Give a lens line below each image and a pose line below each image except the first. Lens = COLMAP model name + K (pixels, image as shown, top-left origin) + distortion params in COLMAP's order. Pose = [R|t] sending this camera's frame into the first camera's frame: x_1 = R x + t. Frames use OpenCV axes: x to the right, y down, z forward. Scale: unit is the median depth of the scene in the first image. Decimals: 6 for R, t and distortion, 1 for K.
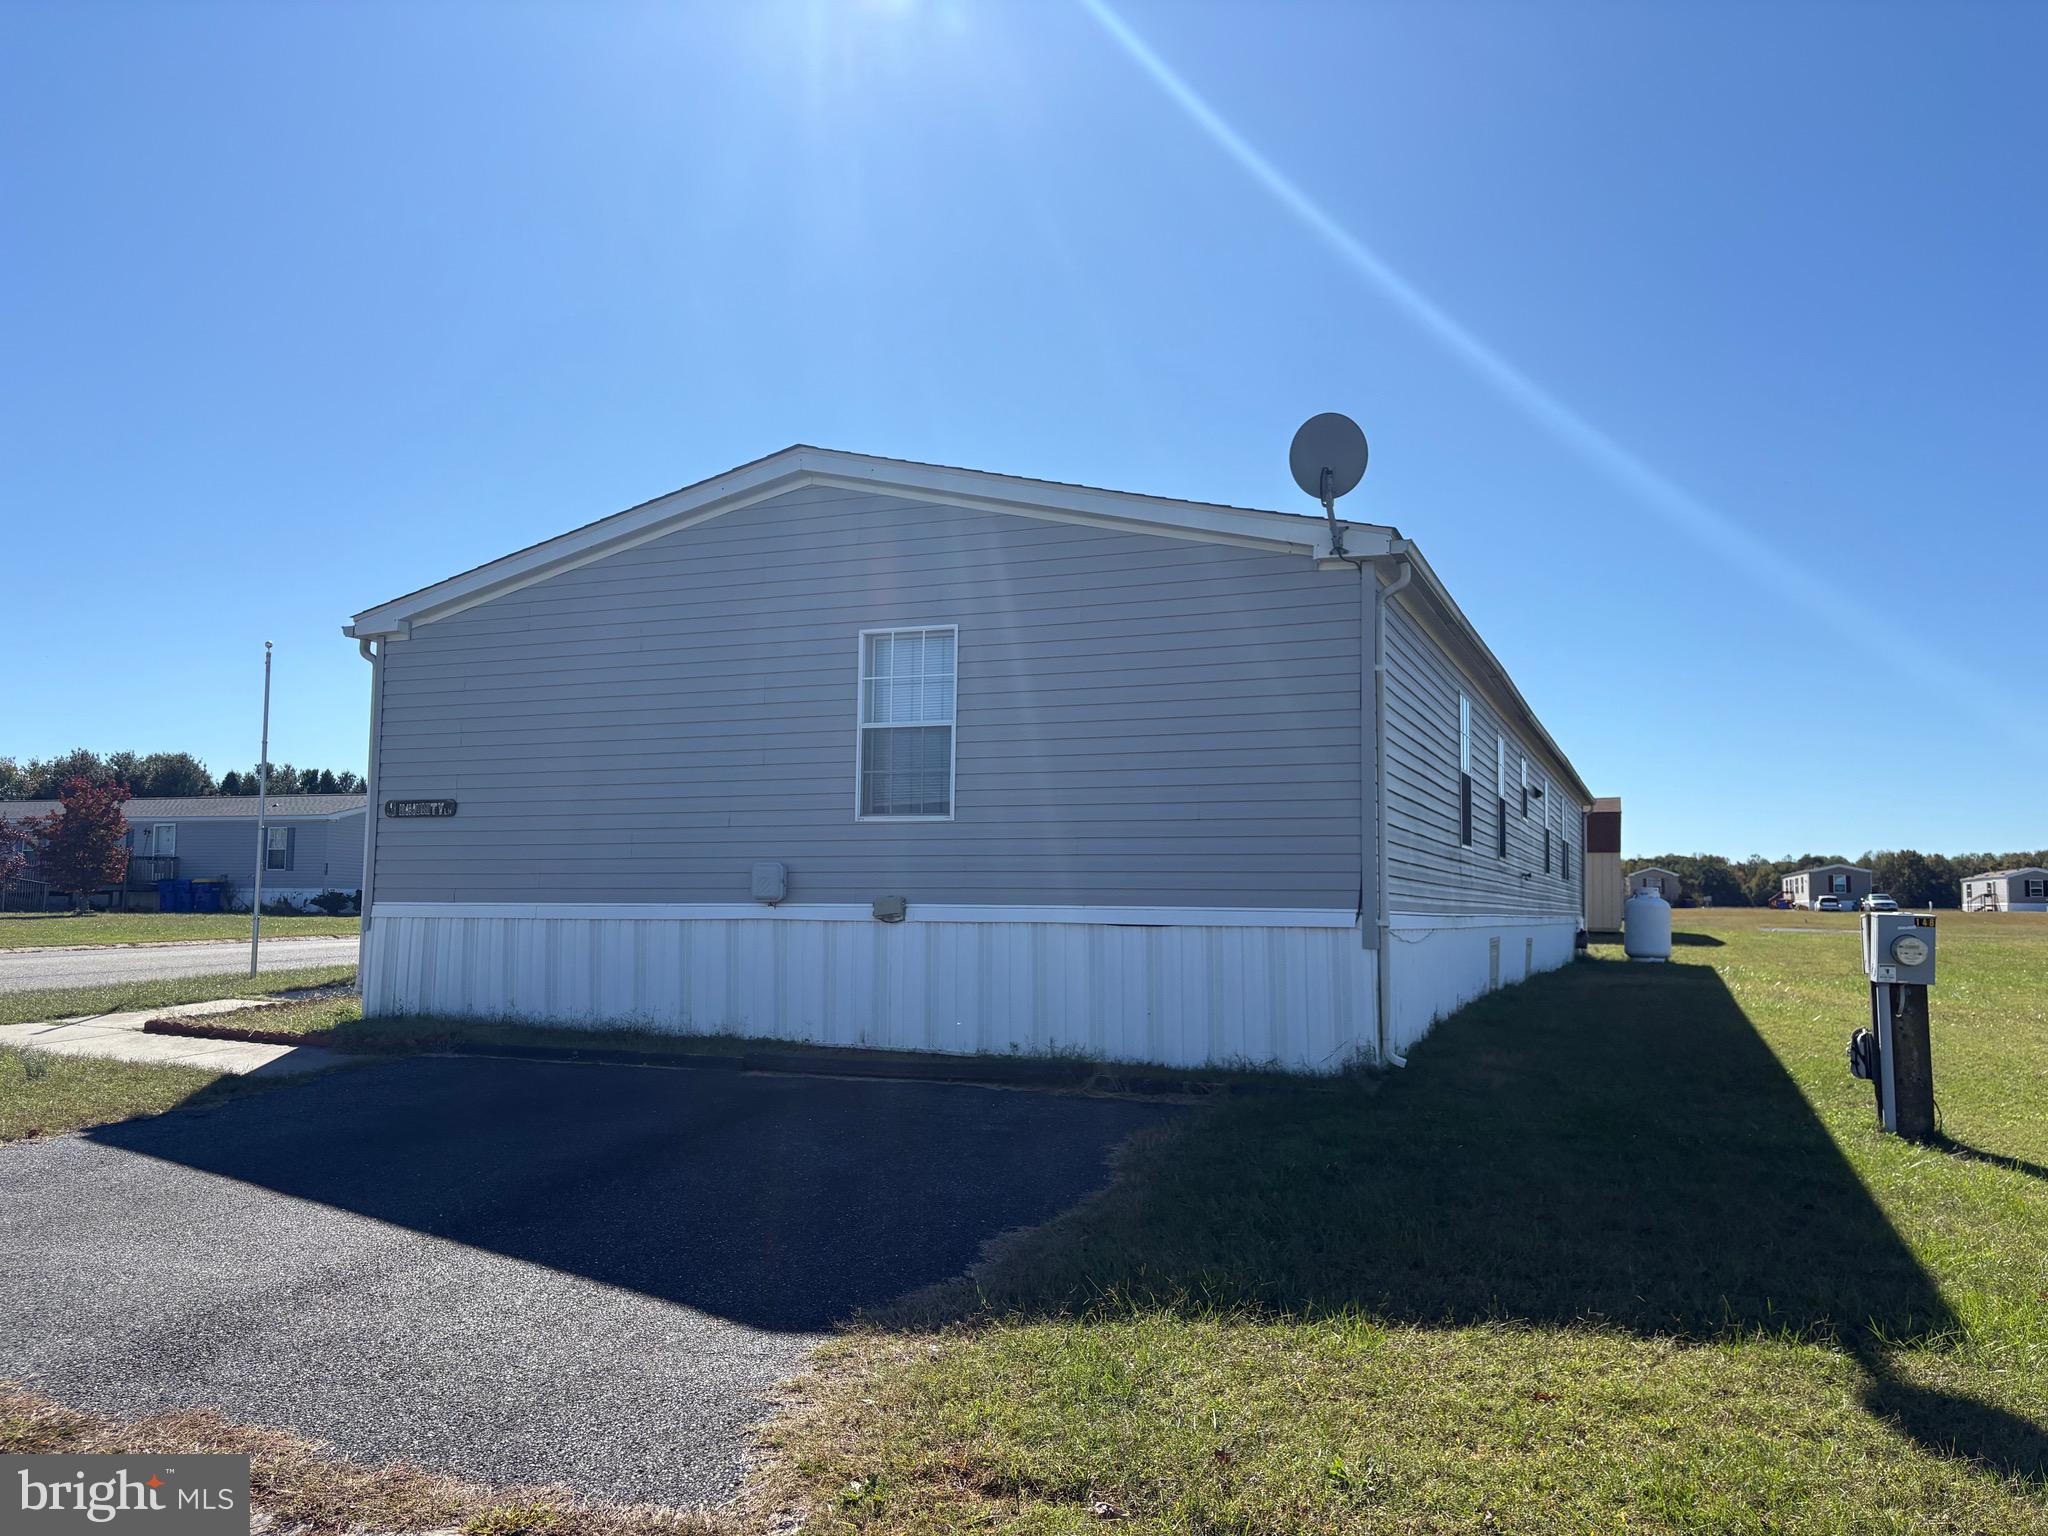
lens RADIAL K [[1545.8, 0, 1026.6], [0, 1545.8, 774.5], [0, 0, 1]] dist [0.071926, -0.080713]
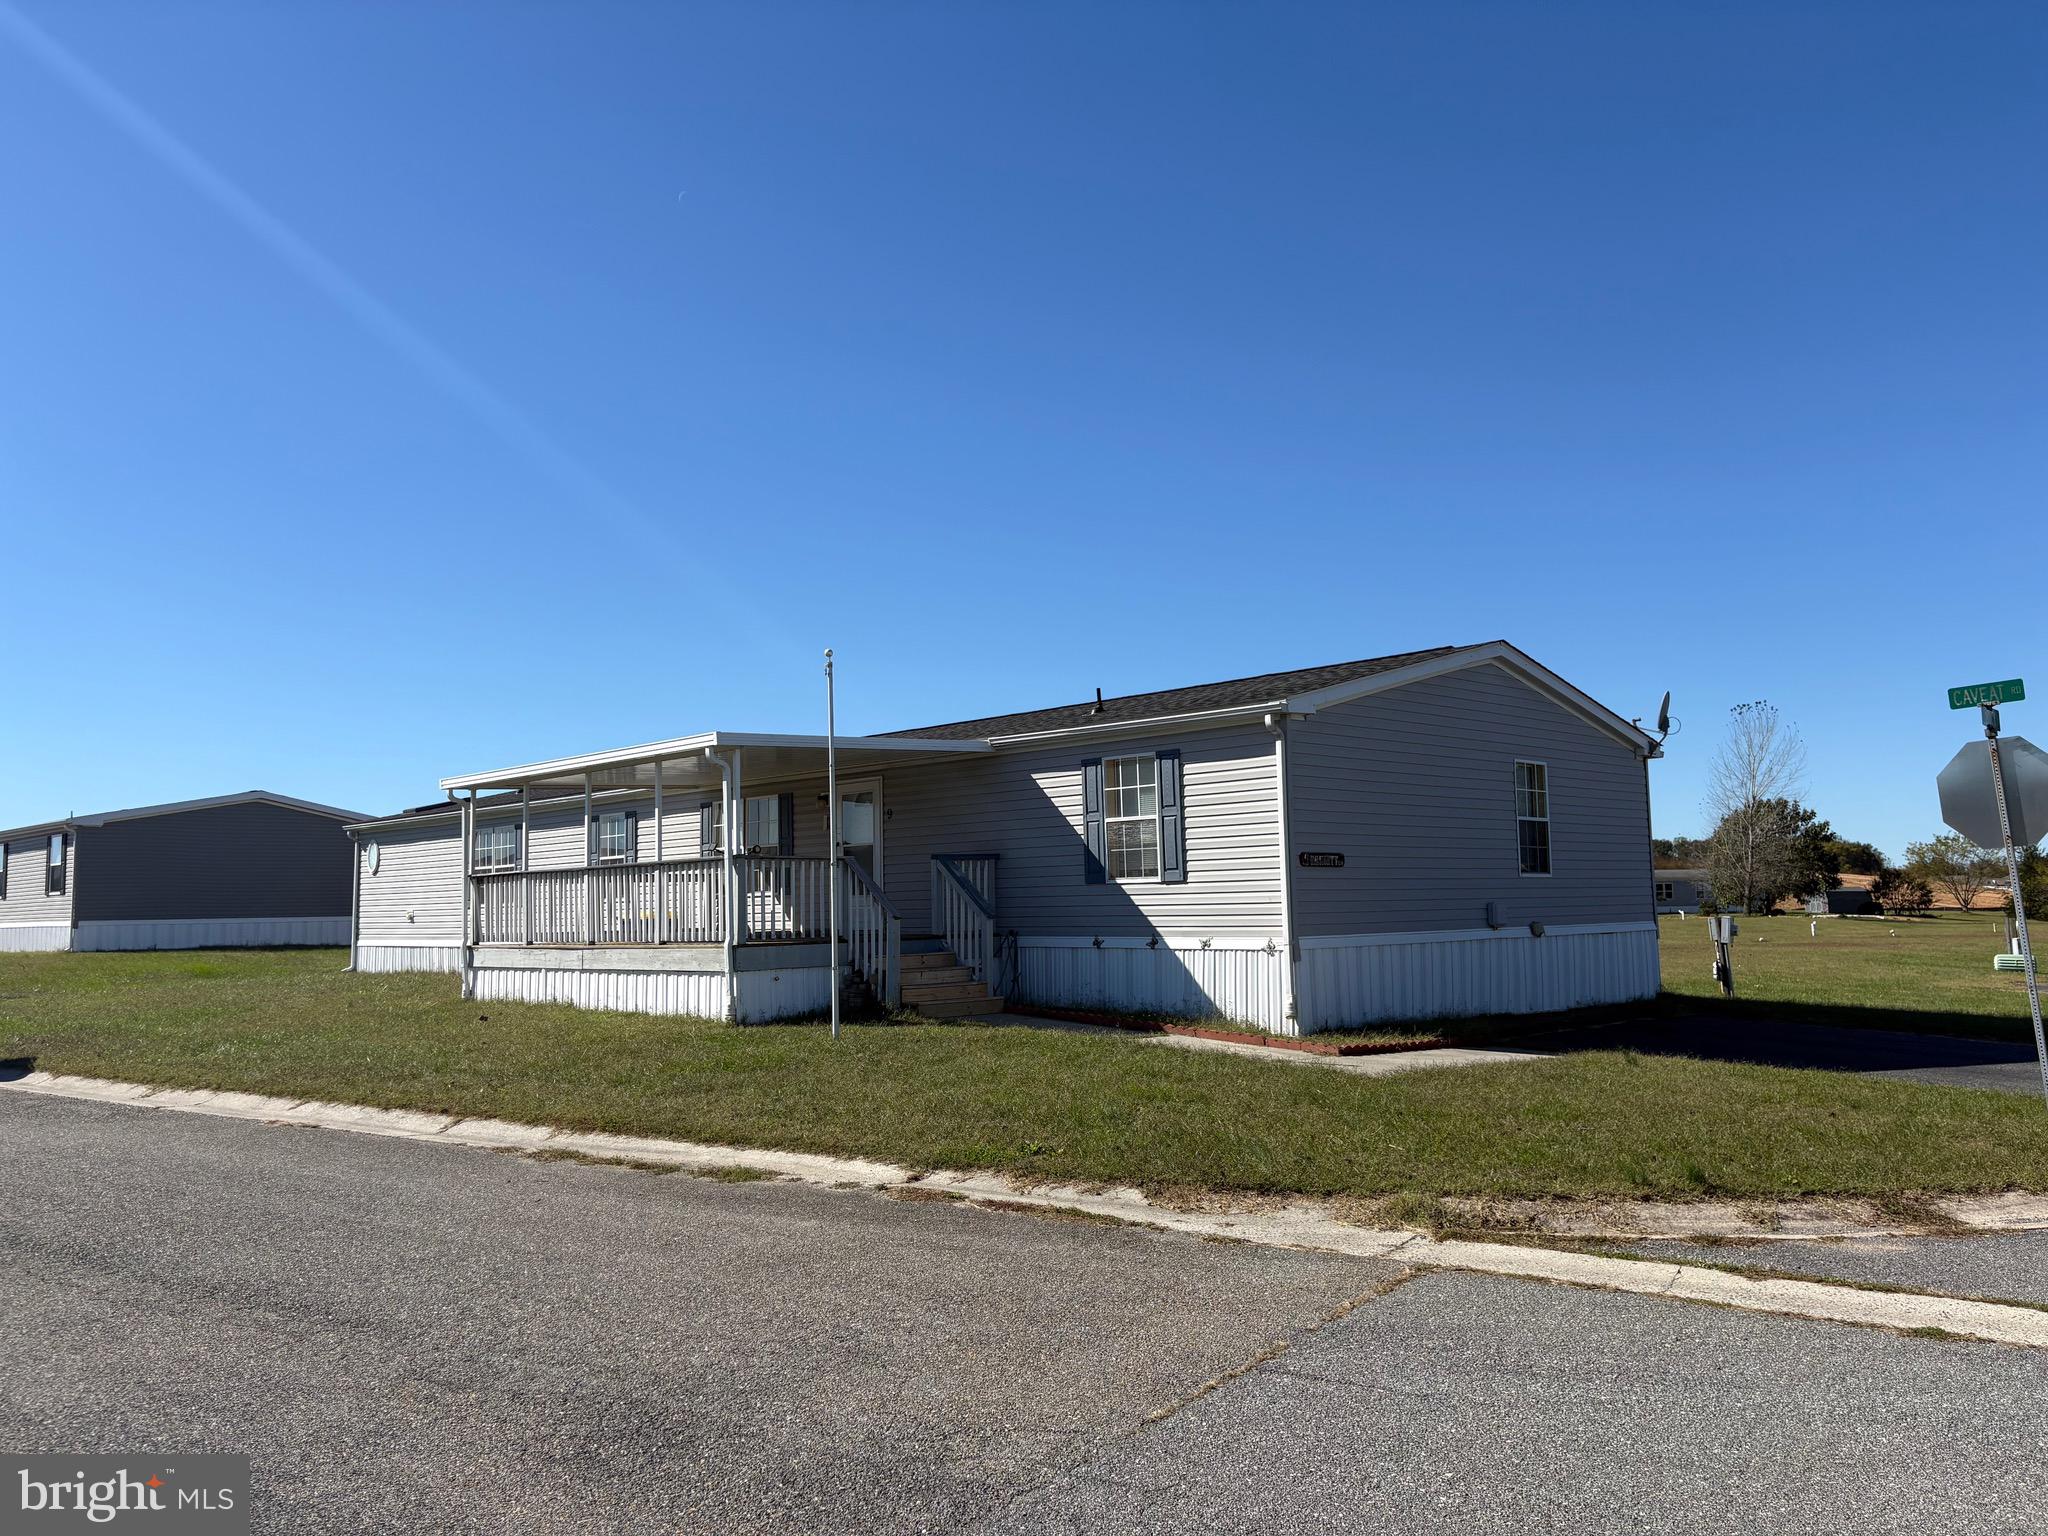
lens RADIAL K [[1545.8, 0, 1026.6], [0, 1545.8, 774.5], [0, 0, 1]] dist [0.071926, -0.080713]
pose [[0.373270, 0.068241, 0.925209, -1.822182], [-0.048926, 0.997351, -0.053823, 0.036550], [-0.926432, -0.025176, 0.375620, 0.856261]]
